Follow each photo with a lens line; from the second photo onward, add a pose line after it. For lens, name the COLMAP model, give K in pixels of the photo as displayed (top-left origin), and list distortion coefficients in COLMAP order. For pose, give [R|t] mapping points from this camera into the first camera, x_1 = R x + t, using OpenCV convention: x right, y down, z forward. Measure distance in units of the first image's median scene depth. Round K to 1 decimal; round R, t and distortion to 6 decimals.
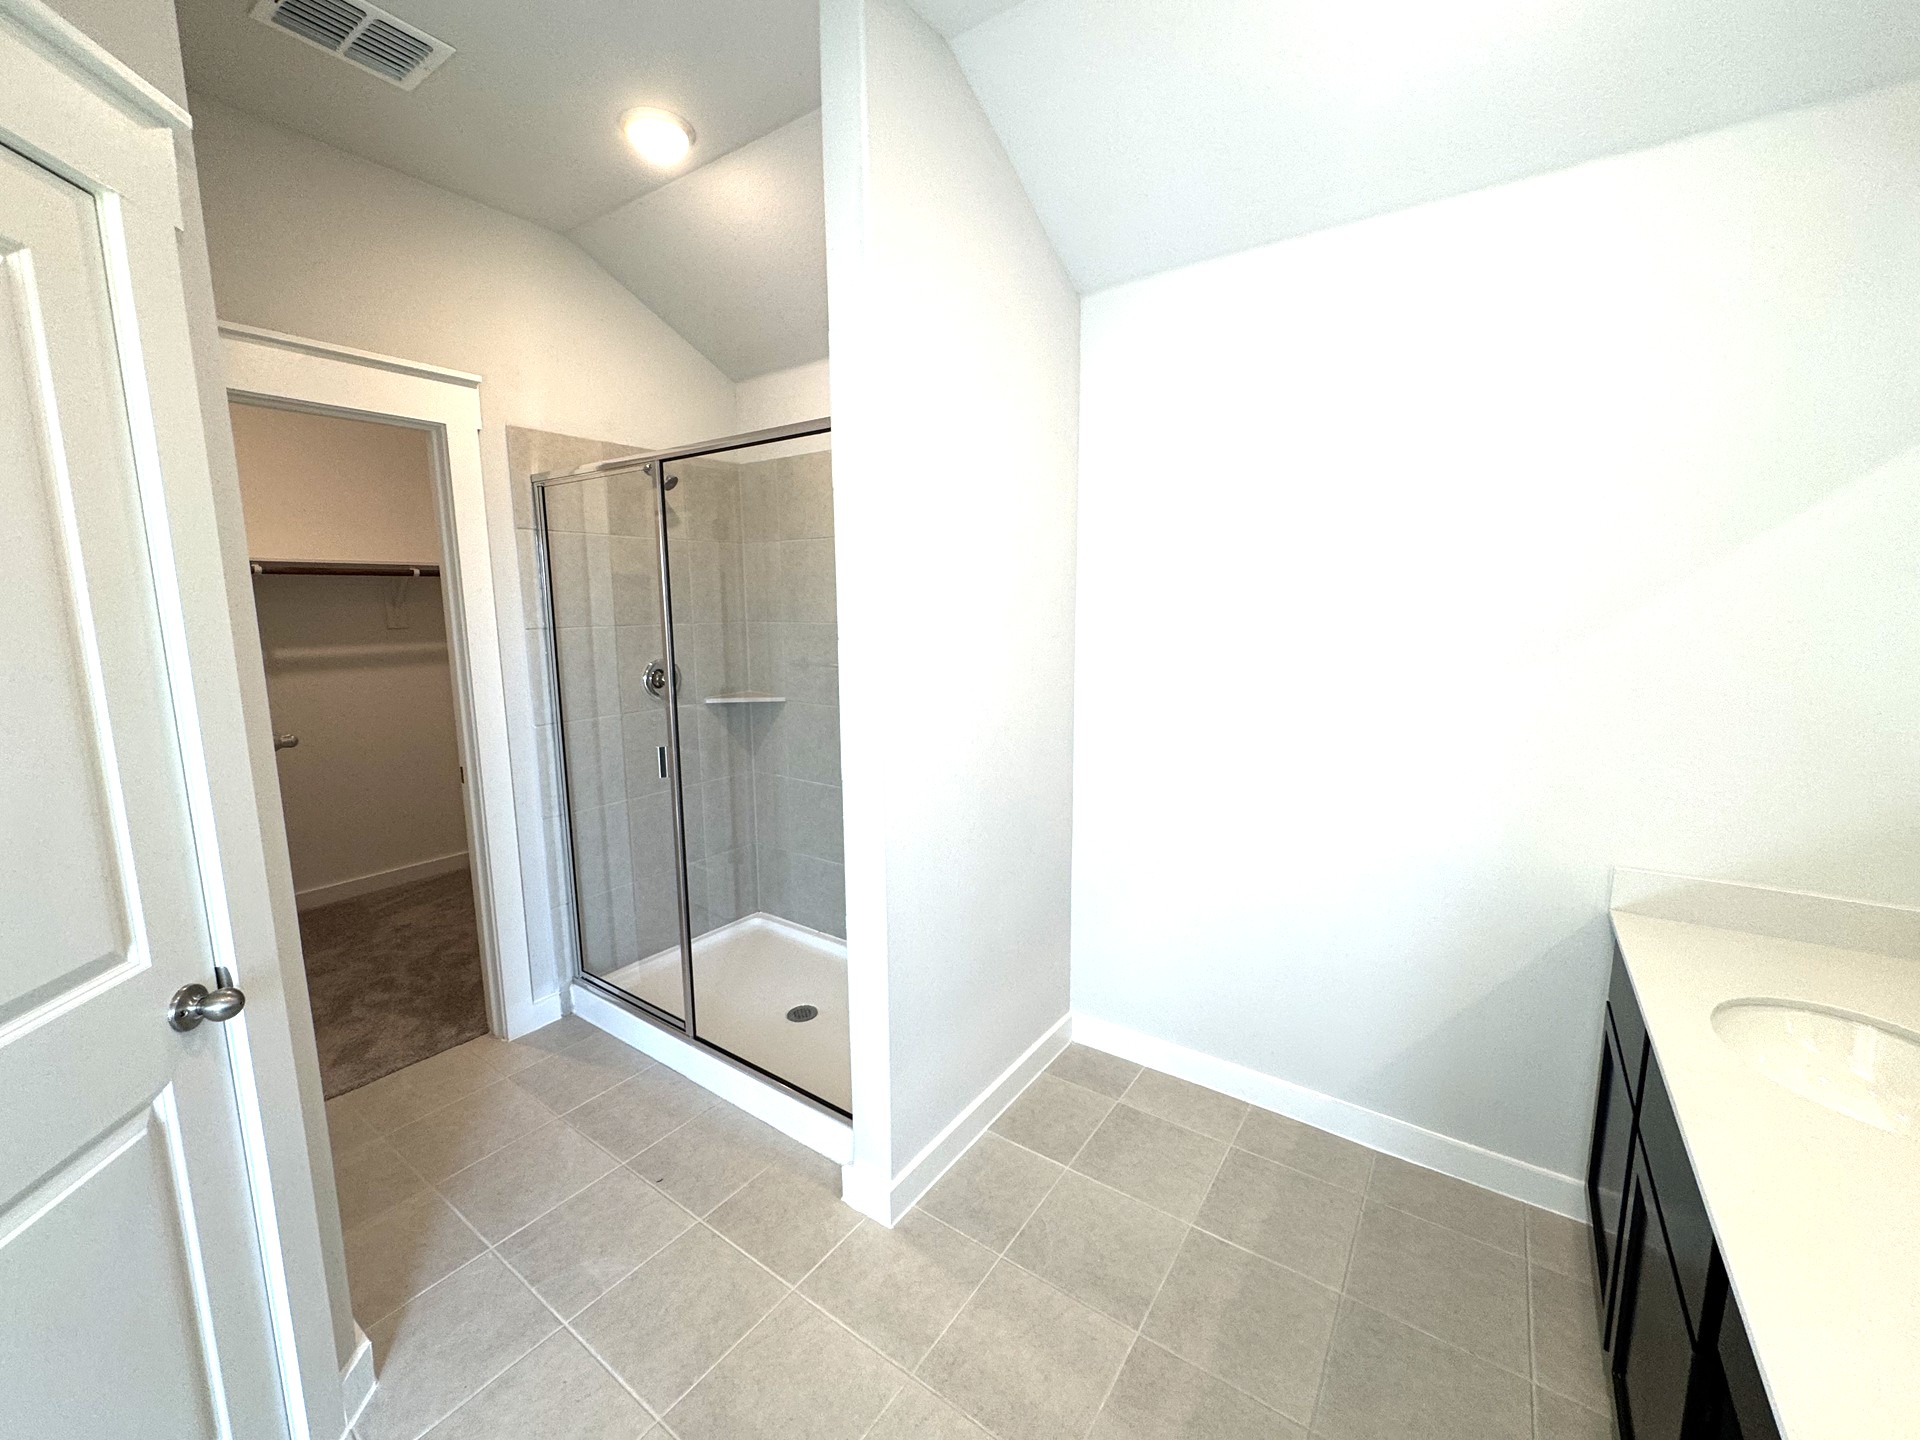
lens RADIAL K [[767.0, 0, 960.0], [0, 767.0, 720.0], [0, 0, 1]] dist [-0.001322, 0.000176]
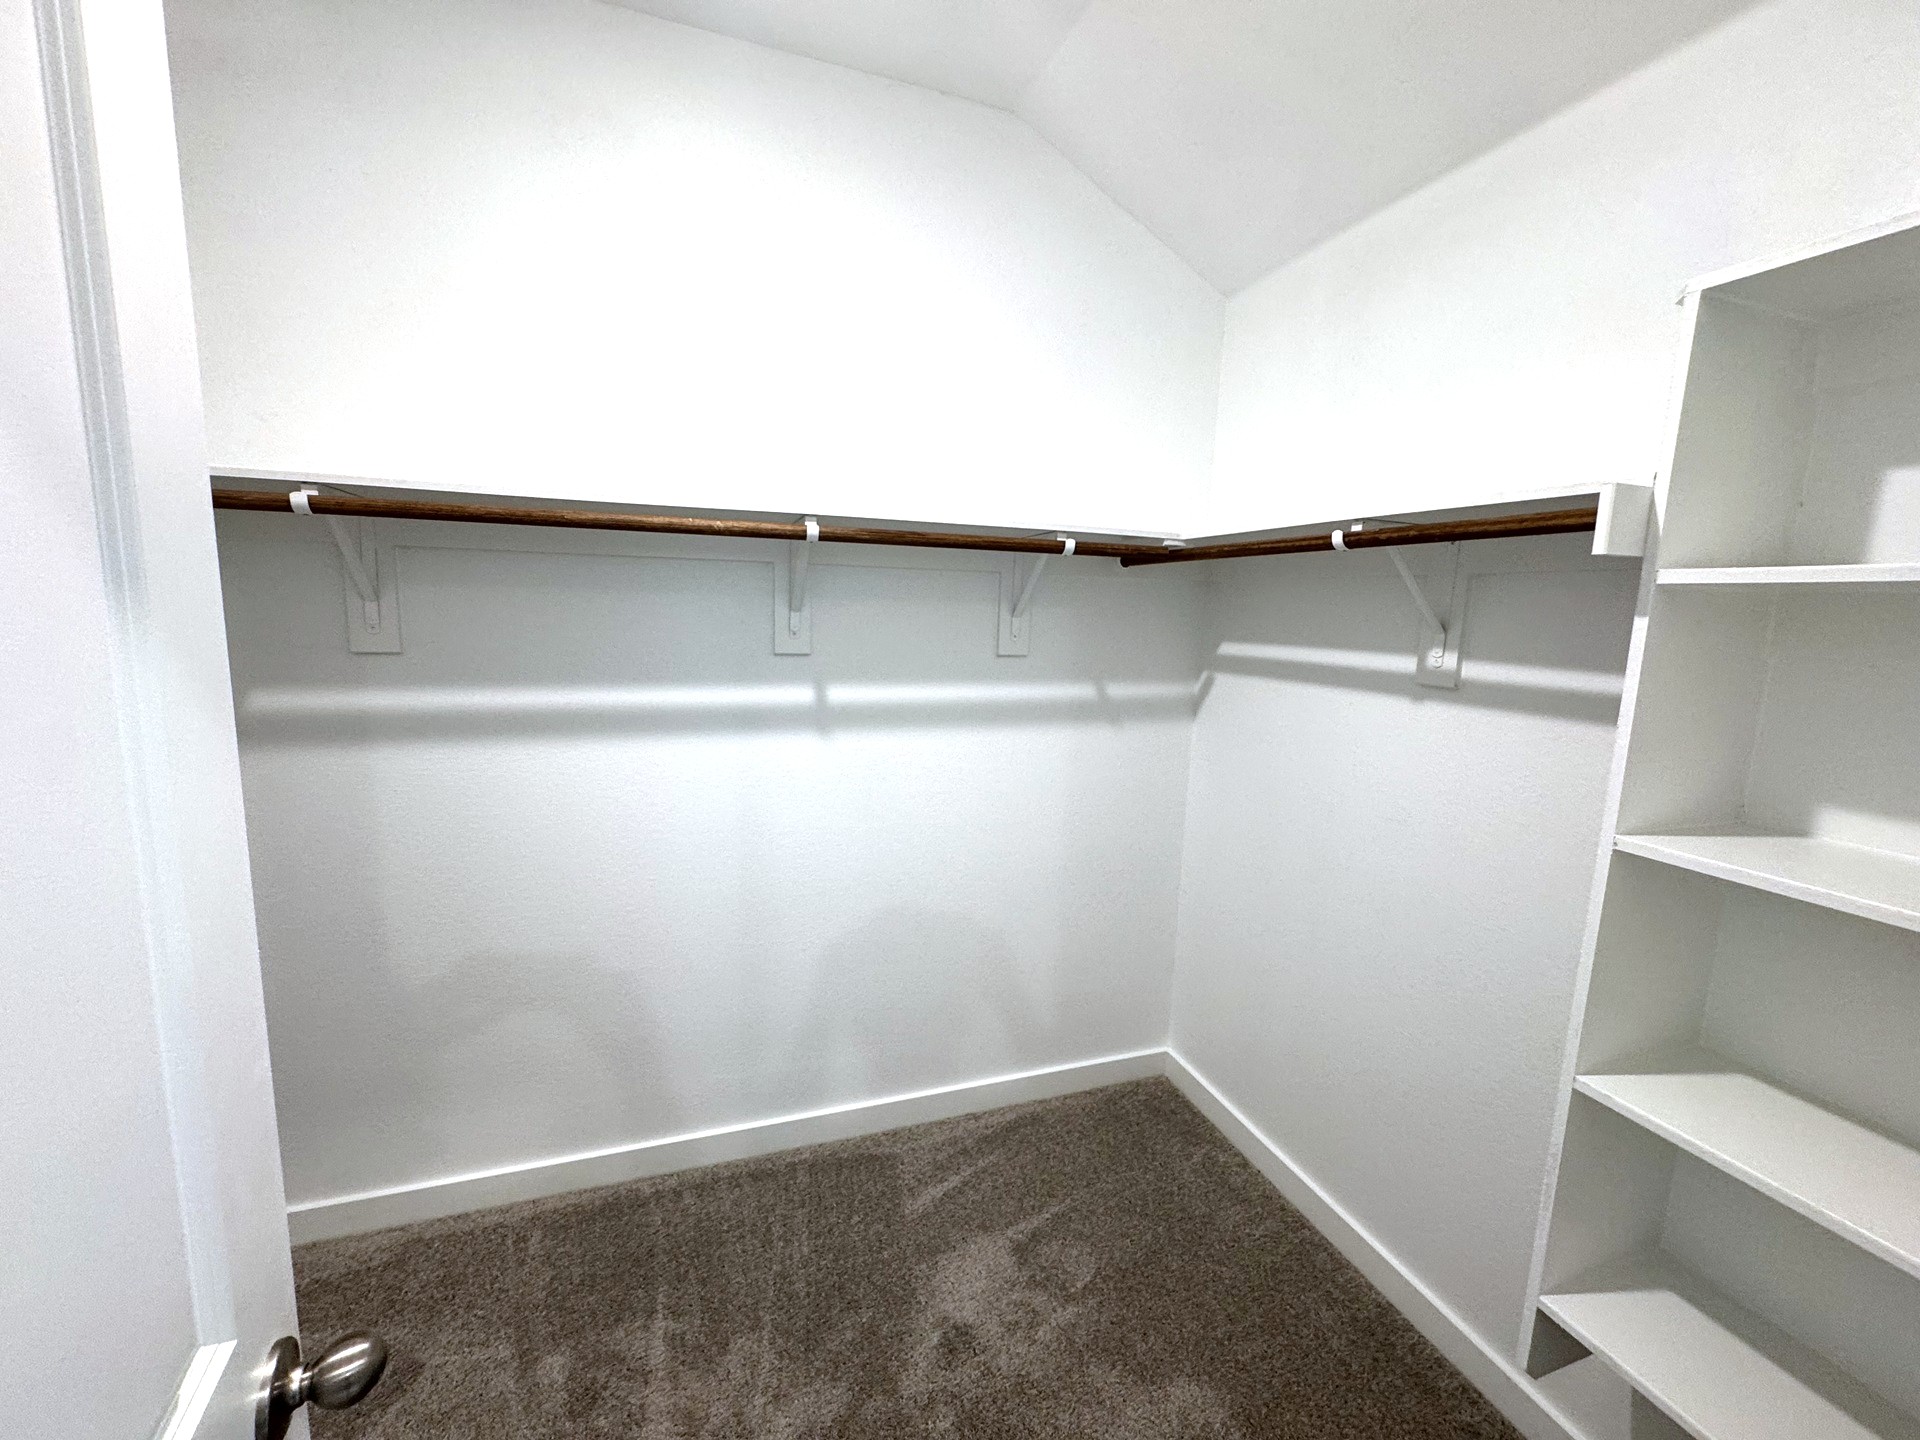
lens RADIAL K [[767.0, 0, 960.0], [0, 767.0, 720.0], [0, 0, 1]] dist [-0.001322, 0.000176]
pose [[0.807155, 0.117337, -0.578561, -0.434075], [-0.124831, 0.991811, 0.026994, -0.081783], [0.576990, 0.050435, 0.815193, 0.527326]]
